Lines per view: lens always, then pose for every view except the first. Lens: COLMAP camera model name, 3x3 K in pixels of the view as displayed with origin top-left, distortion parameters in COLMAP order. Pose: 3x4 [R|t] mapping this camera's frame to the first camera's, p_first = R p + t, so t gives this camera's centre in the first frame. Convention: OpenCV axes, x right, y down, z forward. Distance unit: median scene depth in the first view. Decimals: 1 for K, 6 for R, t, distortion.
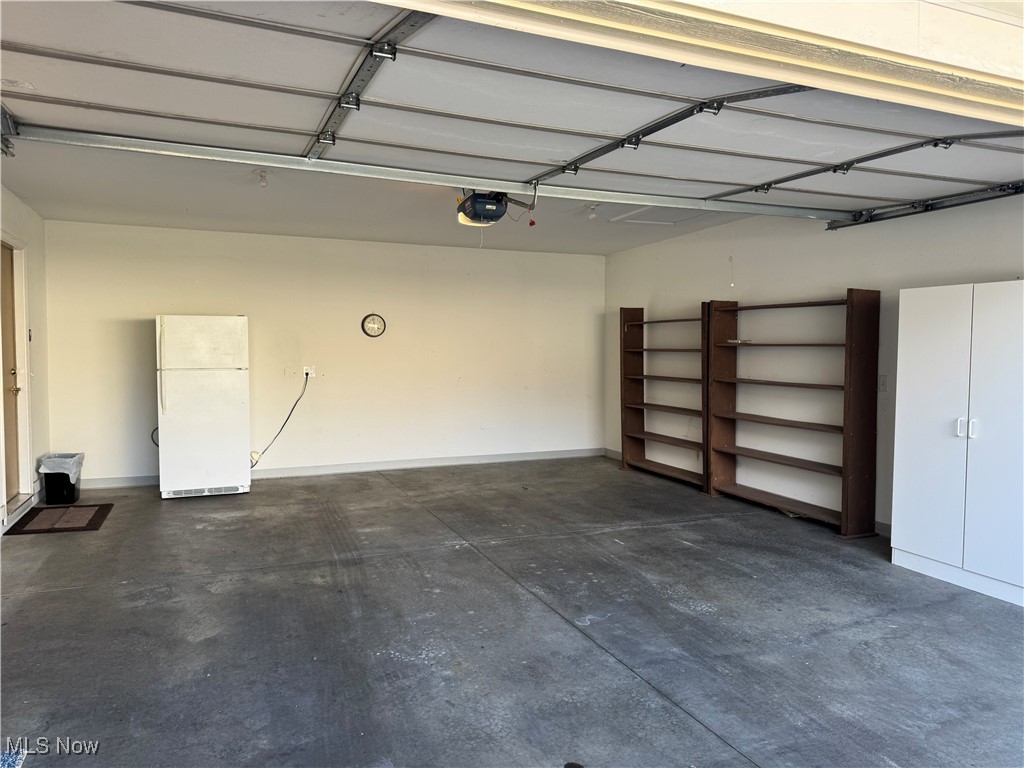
lens RADIAL K [[727.5, 0, 512.0], [0, 727.5, 384.0], [0, 0, 1]] dist [0.057848, -0.059690]
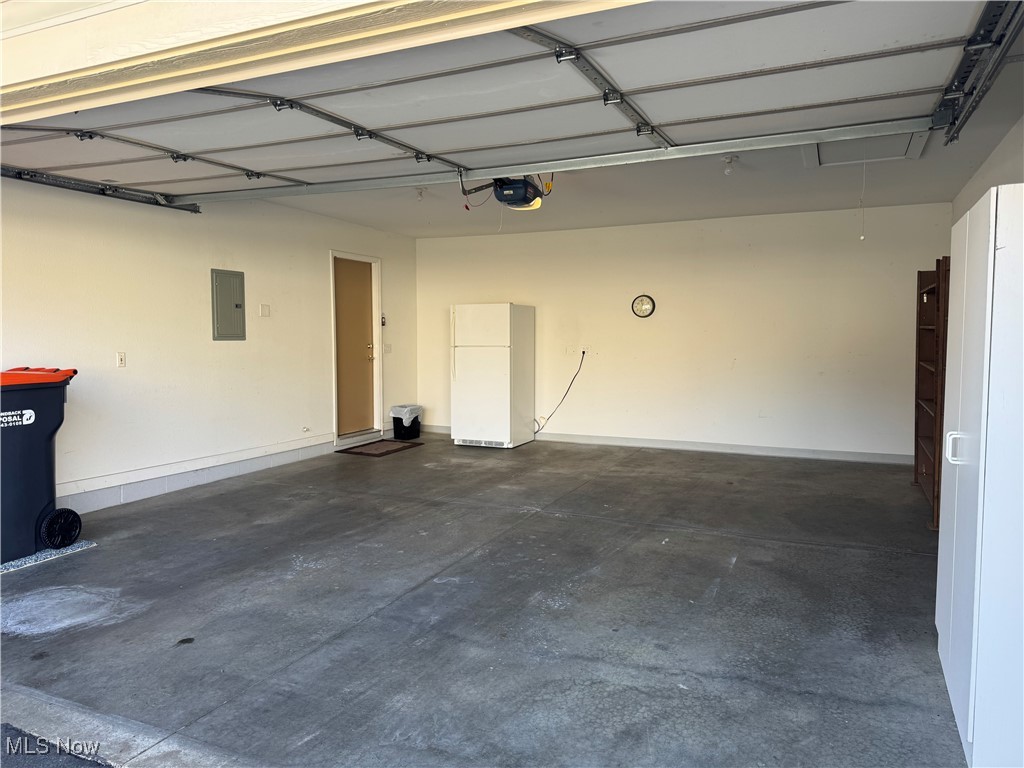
lens RADIAL K [[722.2, 0, 512.0], [0, 722.2, 384.0], [0, 0, 1]] dist [0.082540, -0.112315]
pose [[0.669185, 0.048620, -0.741504, 0.908860], [-0.031867, 0.998817, 0.036734, -0.004493], [0.742412, -0.000952, 0.669943, 0.351154]]
